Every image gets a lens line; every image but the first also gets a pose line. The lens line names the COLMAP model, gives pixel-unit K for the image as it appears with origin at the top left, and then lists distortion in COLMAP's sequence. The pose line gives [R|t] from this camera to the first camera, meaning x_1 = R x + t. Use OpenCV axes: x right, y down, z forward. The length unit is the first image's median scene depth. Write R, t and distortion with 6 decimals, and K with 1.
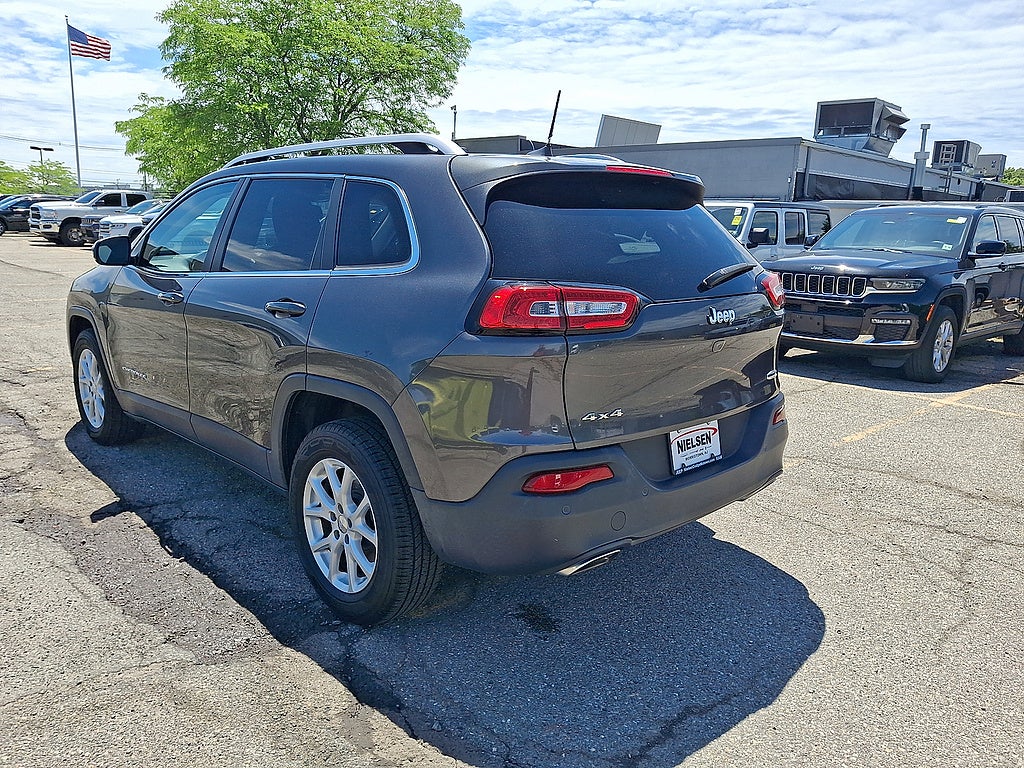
lens RADIAL K [[777.4, 0, 545.2], [0, 777.4, 382.2], [0, 0, 1]] dist [-0.010213, -0.013284]
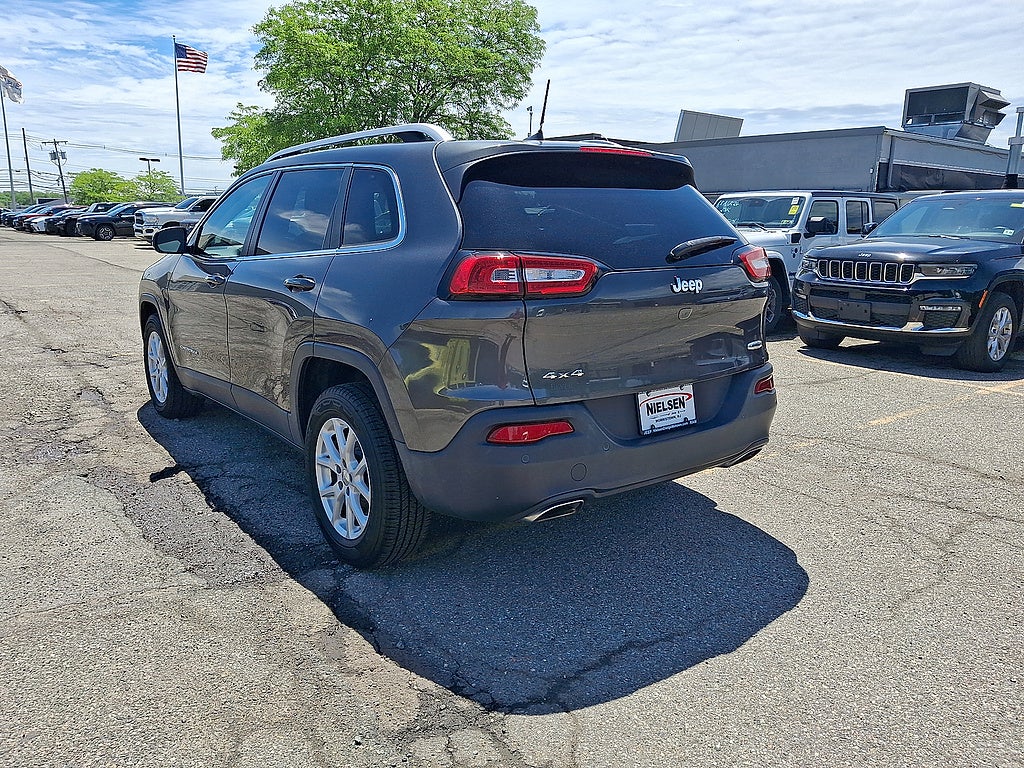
lens RADIAL K [[778.7, 0, 534.7], [0, 778.7, 379.9], [0, 0, 1]] dist [-0.001277, -0.004405]
pose [[0.992832, 0.006235, -0.119358, 0.112614], [-0.006770, 0.999969, -0.004075, 0.037836], [0.119328, 0.004854, 0.992843, -0.059902]]
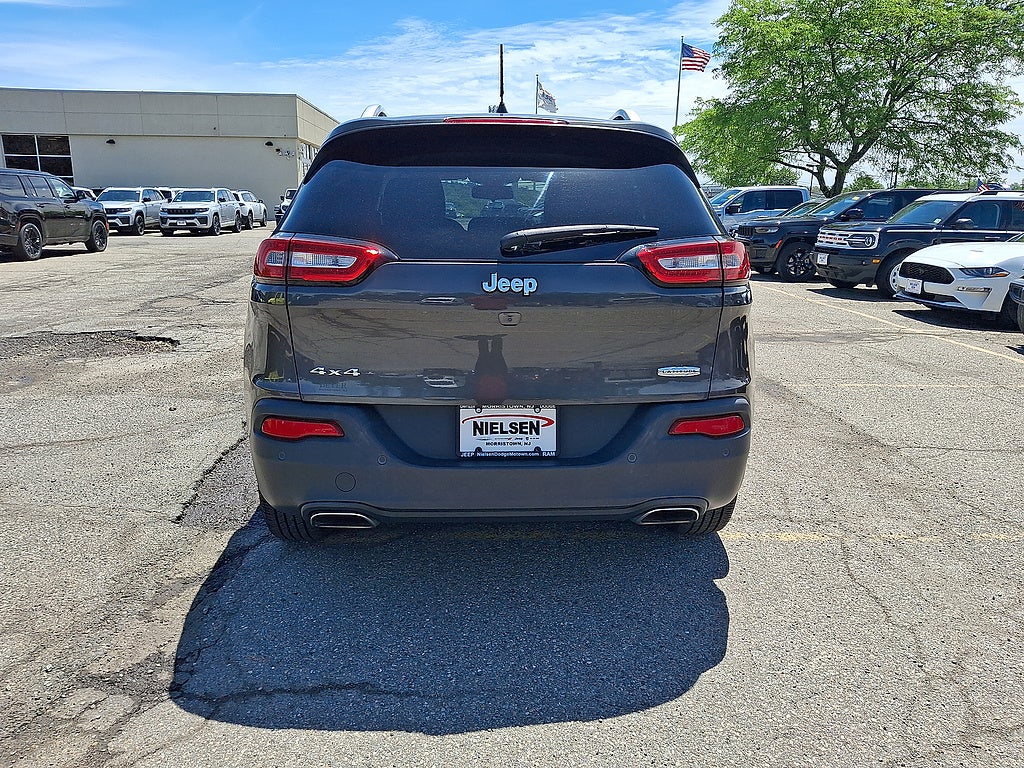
lens RADIAL K [[777.0, 0, 512.0], [0, 777.0, 384.0], [0, 0, 1]] dist [-0.002307, -0.007659]
pose [[0.737431, 0.129000, -0.662989, 0.616372], [-0.124584, 0.990728, 0.054196, -0.016432], [0.663833, 0.042632, 0.746665, 0.277496]]
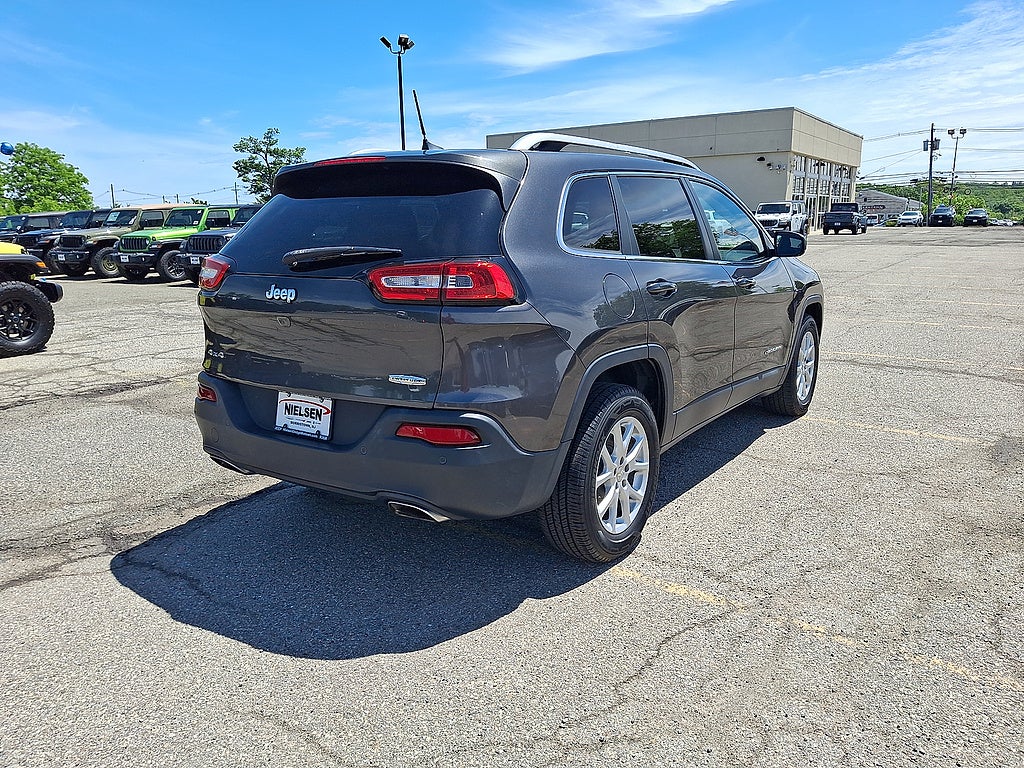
lens RADIAL K [[777.0, 0, 512.0], [0, 777.0, 384.0], [0, 0, 1]] dist [-0.002307, -0.007659]
pose [[0.176460, 0.167522, -0.969948, 1.016546], [-0.174367, 0.975146, 0.136697, -0.125035], [0.968740, 0.145005, 0.201285, 0.844803]]
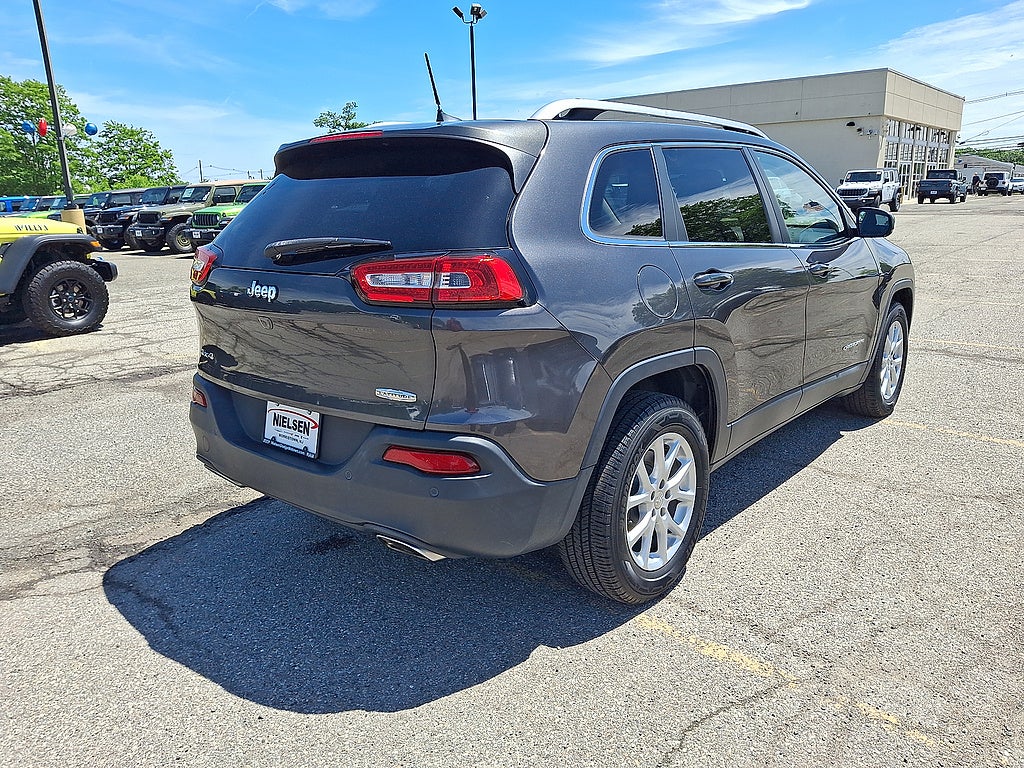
lens RADIAL K [[770.1, 0, 484.5], [0, 770.1, 395.3], [0, 0, 1]] dist [-0.009599, -0.008753]
pose [[0.050932, 0.219537, -0.974274, 0.890690], [-0.172911, 0.962746, 0.207900, -0.154565], [0.983620, 0.157874, 0.086995, 0.914983]]
